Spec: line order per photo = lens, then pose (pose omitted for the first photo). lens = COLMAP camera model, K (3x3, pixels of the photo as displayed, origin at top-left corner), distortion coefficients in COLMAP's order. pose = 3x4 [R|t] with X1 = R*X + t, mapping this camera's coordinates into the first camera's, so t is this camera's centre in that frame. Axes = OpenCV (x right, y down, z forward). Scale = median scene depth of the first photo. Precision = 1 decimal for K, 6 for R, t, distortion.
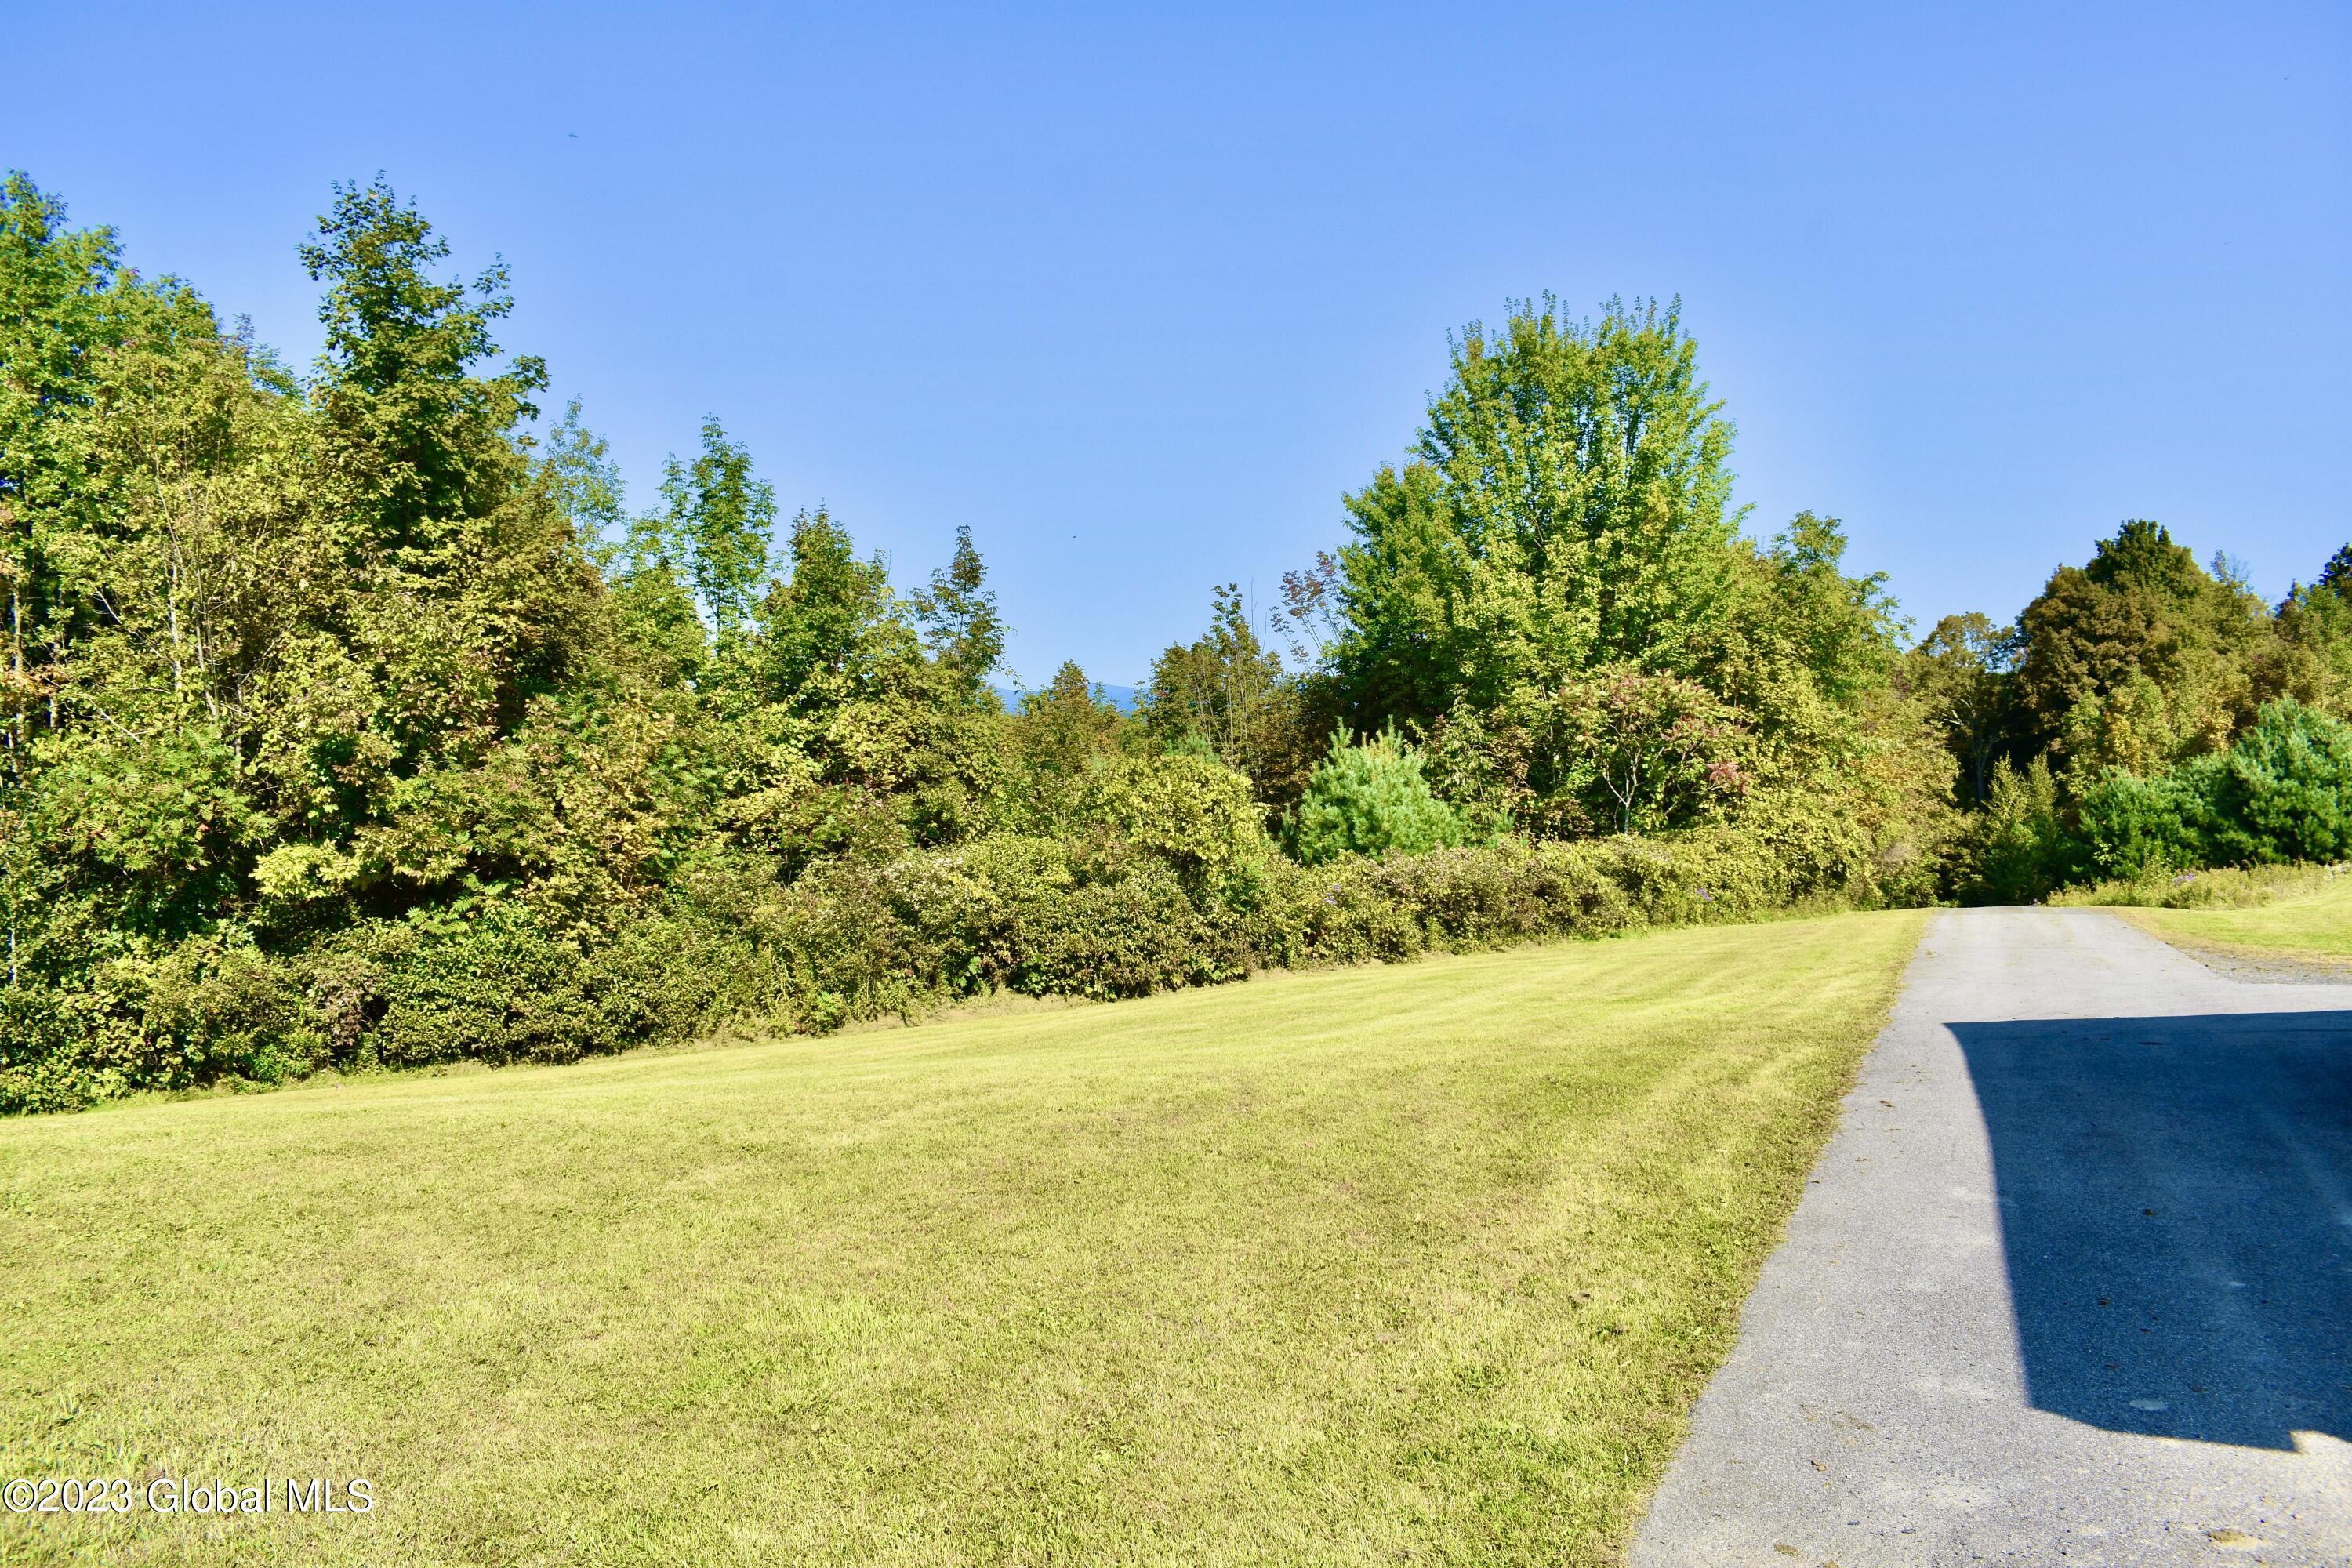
lens RADIAL K [[1829.3, 0, 1176.0], [0, 1829.3, 784.0], [0, 0, 1]] dist [-0.099351, 0.004818]
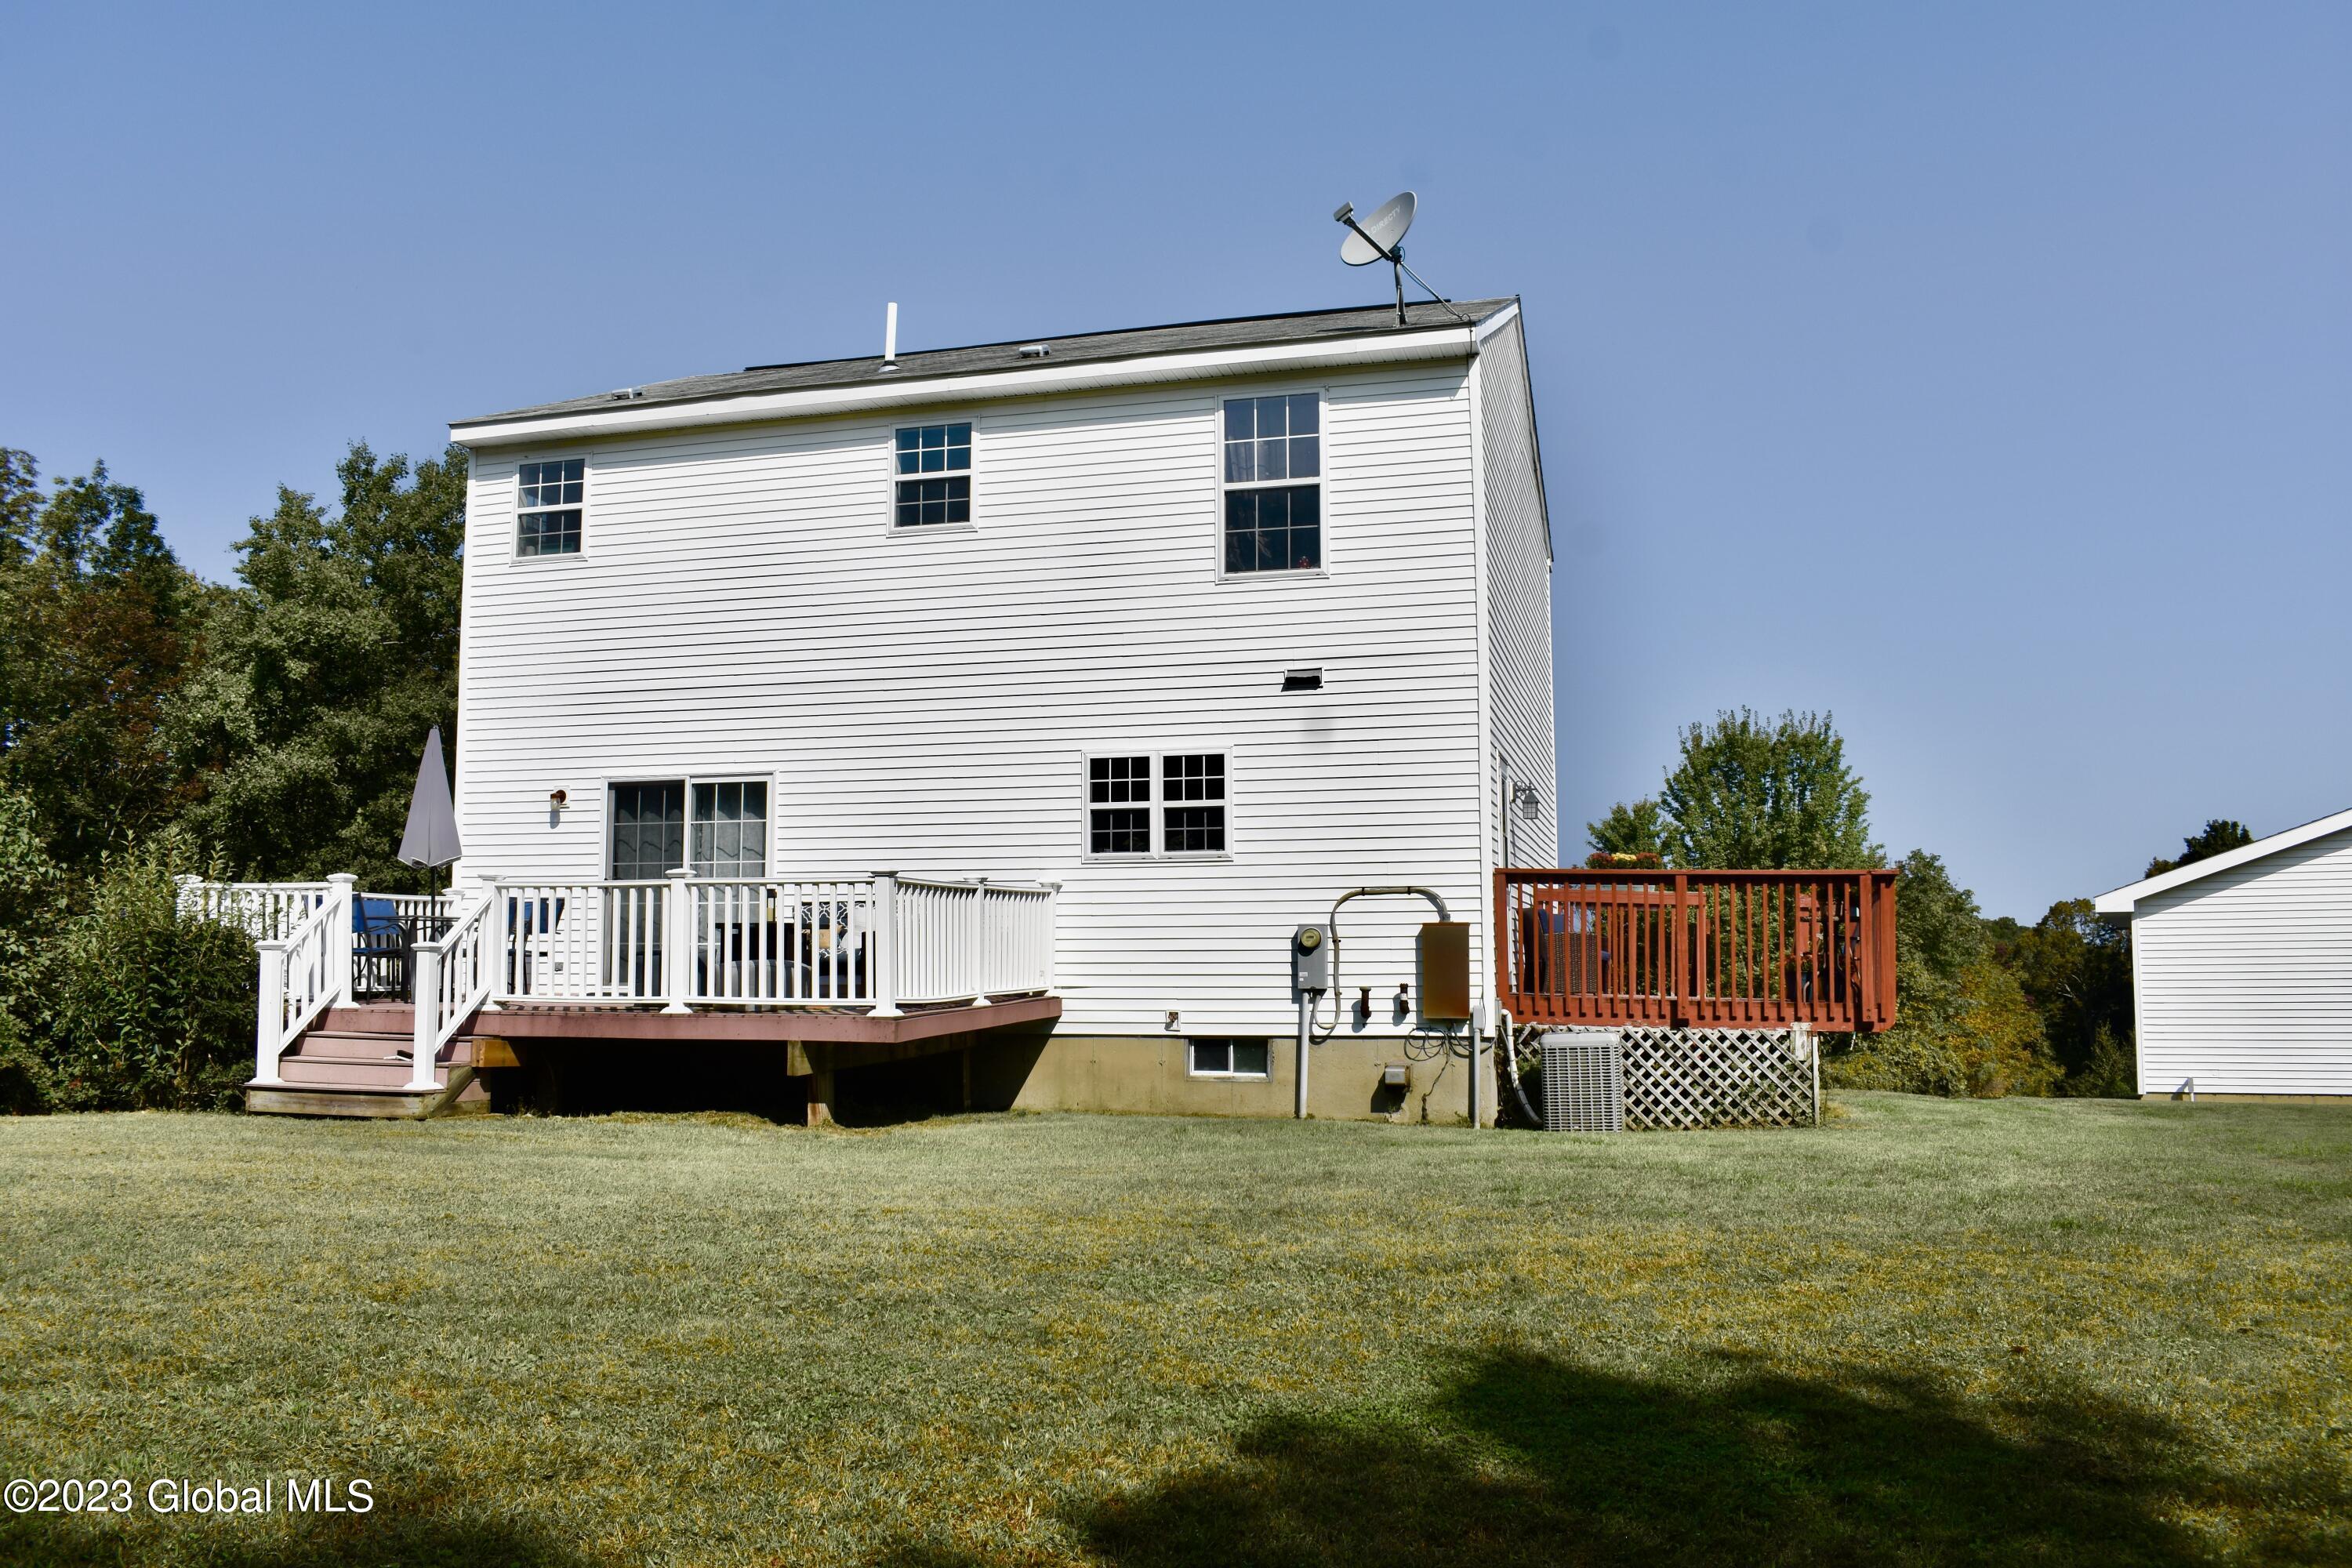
lens RADIAL K [[1829.3, 0, 1176.0], [0, 1829.3, 784.0], [0, 0, 1]] dist [-0.099351, 0.004818]
pose [[0.997528, 0.013314, -0.068993, -0.168874], [-0.023149, 0.989338, -0.143787, 0.026951], [0.066343, 0.145029, 0.987201, -0.540453]]
